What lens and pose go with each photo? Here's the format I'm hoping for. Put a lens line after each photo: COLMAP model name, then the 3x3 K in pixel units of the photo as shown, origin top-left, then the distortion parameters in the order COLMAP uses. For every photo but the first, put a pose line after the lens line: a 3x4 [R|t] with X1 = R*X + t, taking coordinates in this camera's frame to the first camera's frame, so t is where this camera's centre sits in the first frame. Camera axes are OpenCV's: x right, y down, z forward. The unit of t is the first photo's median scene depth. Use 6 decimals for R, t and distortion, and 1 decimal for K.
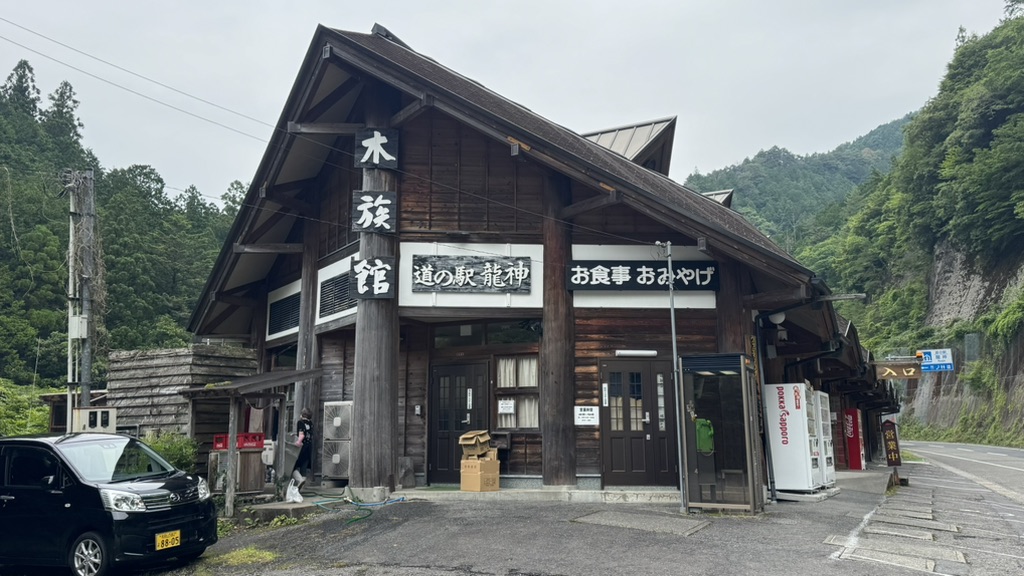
lens RADIAL K [[831.5, 0, 515.9], [0, 831.5, 286.5], [0, 0, 1]] dist [0.123228, -0.208737]
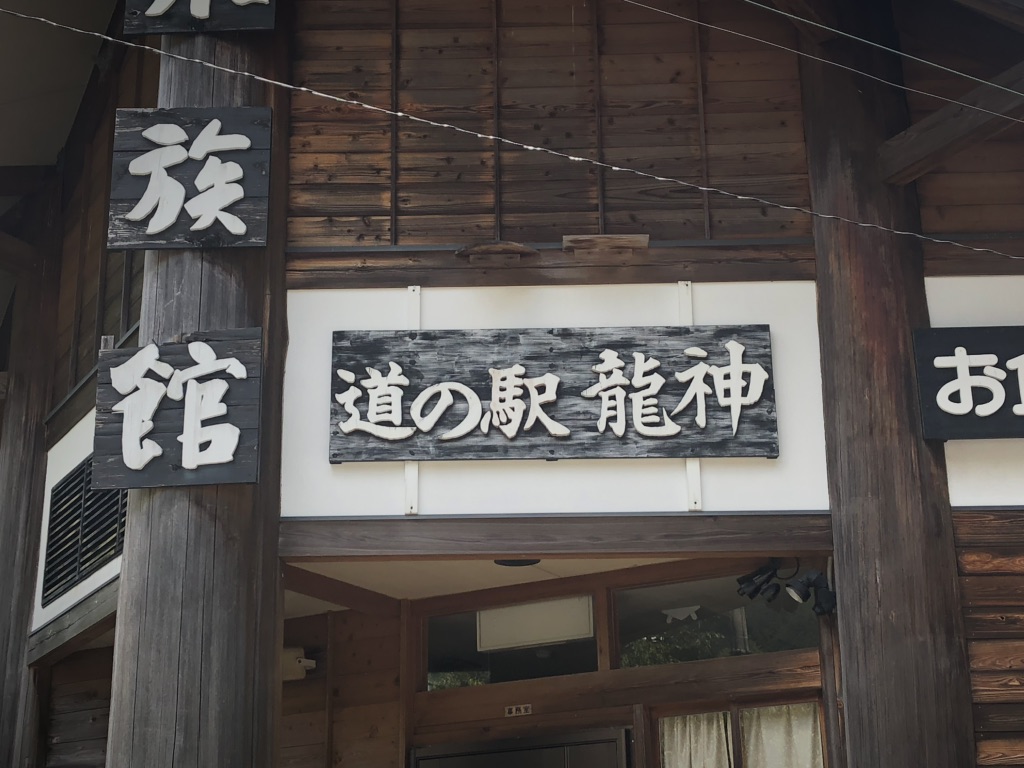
lens RADIAL K [[1745.8, 0, 495.3], [0, 1745.8, 371.6], [0, 0, 1]] dist [0.141288, 0.000000]
pose [[0.995370, -0.040164, -0.087319, -0.021585], [0.025795, 0.986803, -0.159855, 0.067073], [0.092587, 0.156862, 0.983271, 0.444724]]
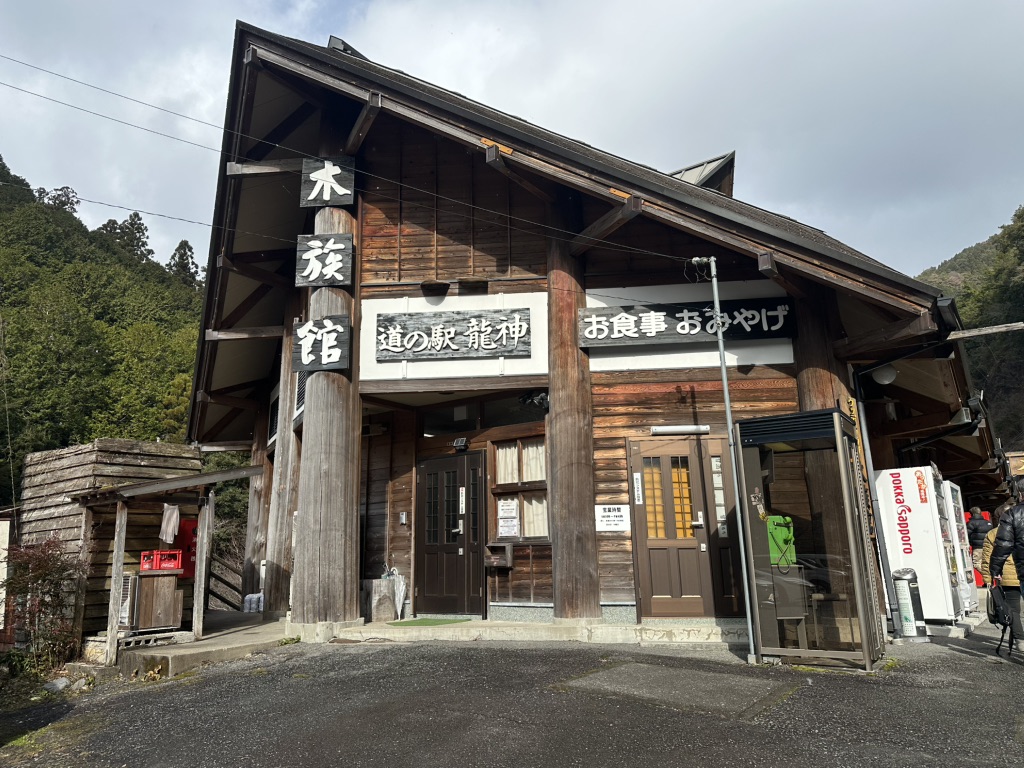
lens RADIAL K [[726.5, 0, 508.7], [0, 726.5, 386.8], [0, 0, 1]] dist [0.109590, -0.052481]
pose [[0.987879, -0.049962, -0.146964, 0.092481], [0.043107, 0.997845, -0.049468, 0.067767], [0.149118, 0.042533, 0.987904, 0.352619]]
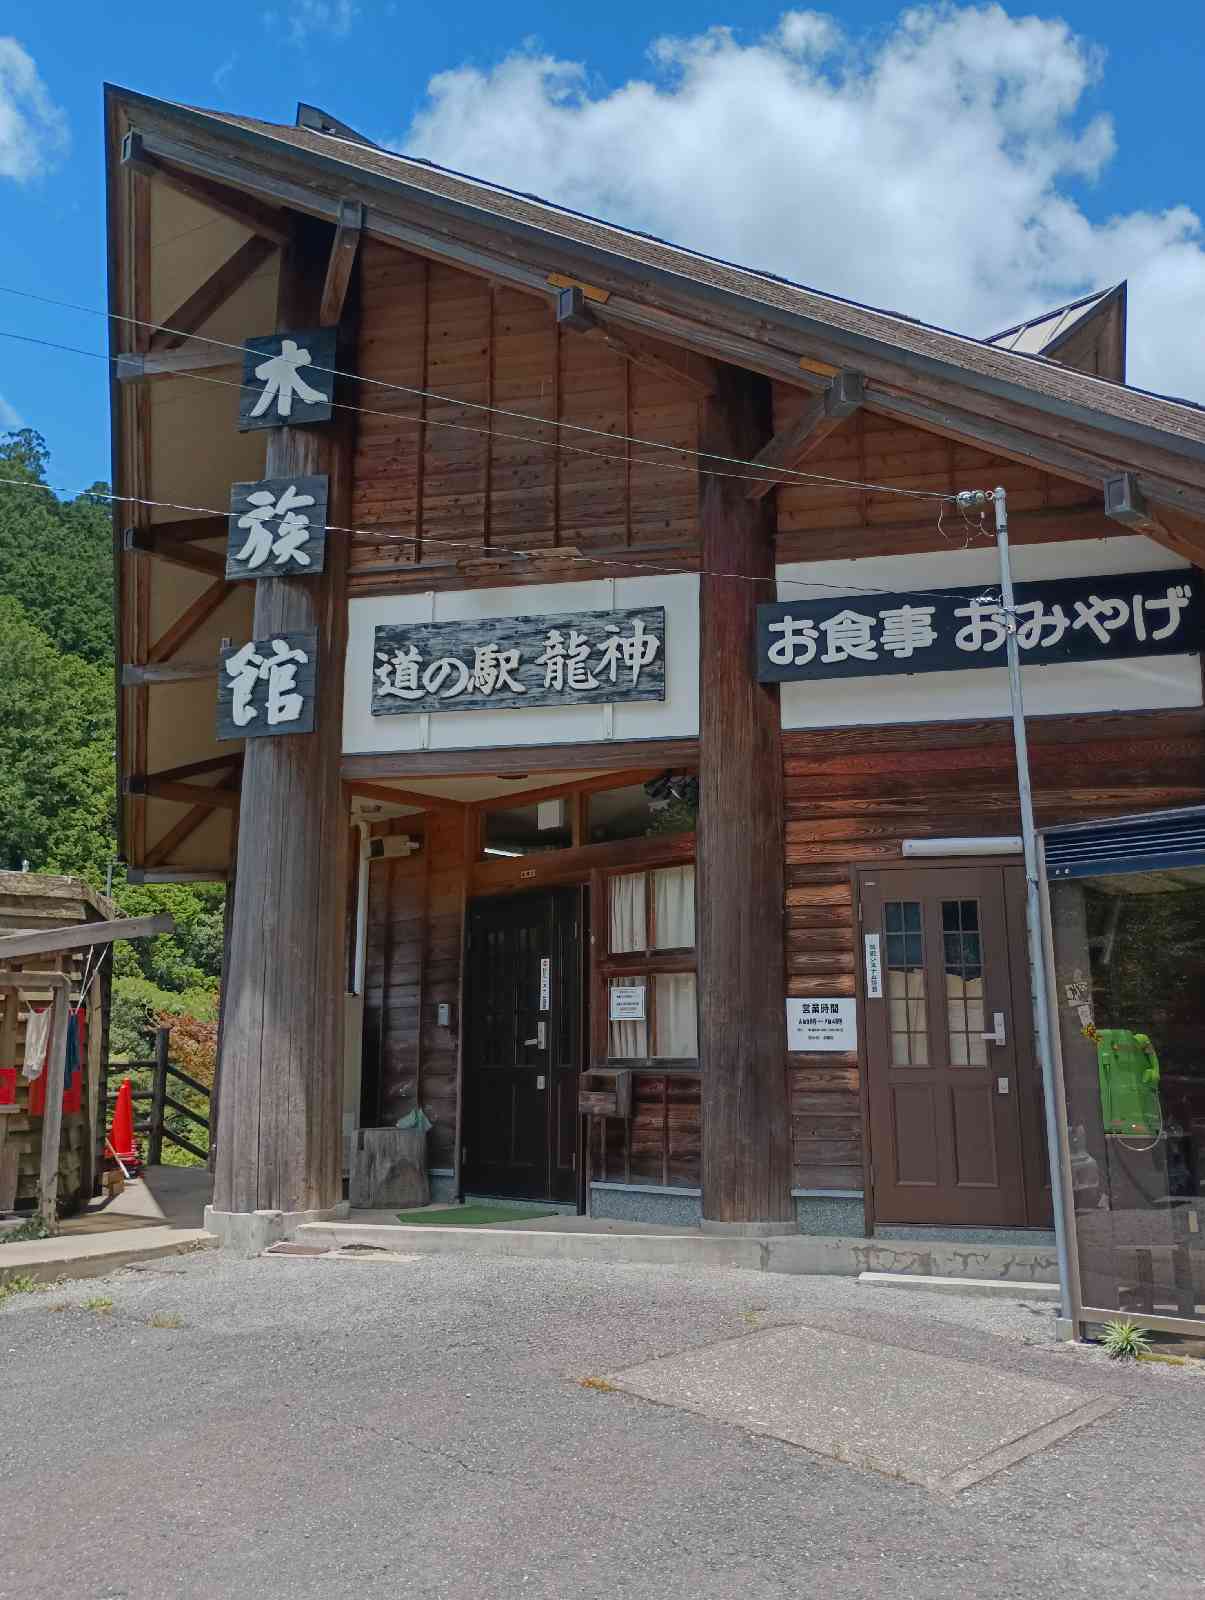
lens RADIAL K [[1332.0, 0, 613.0], [0, 1332.0, 780.9], [0, 0, 1]] dist [0.049221, -0.031091]
pose [[0.957924, -0.058613, -0.280974, 0.162813], [0.049859, 0.998025, -0.038208, 0.066471], [0.282659, 0.022591, 0.958954, 0.414118]]
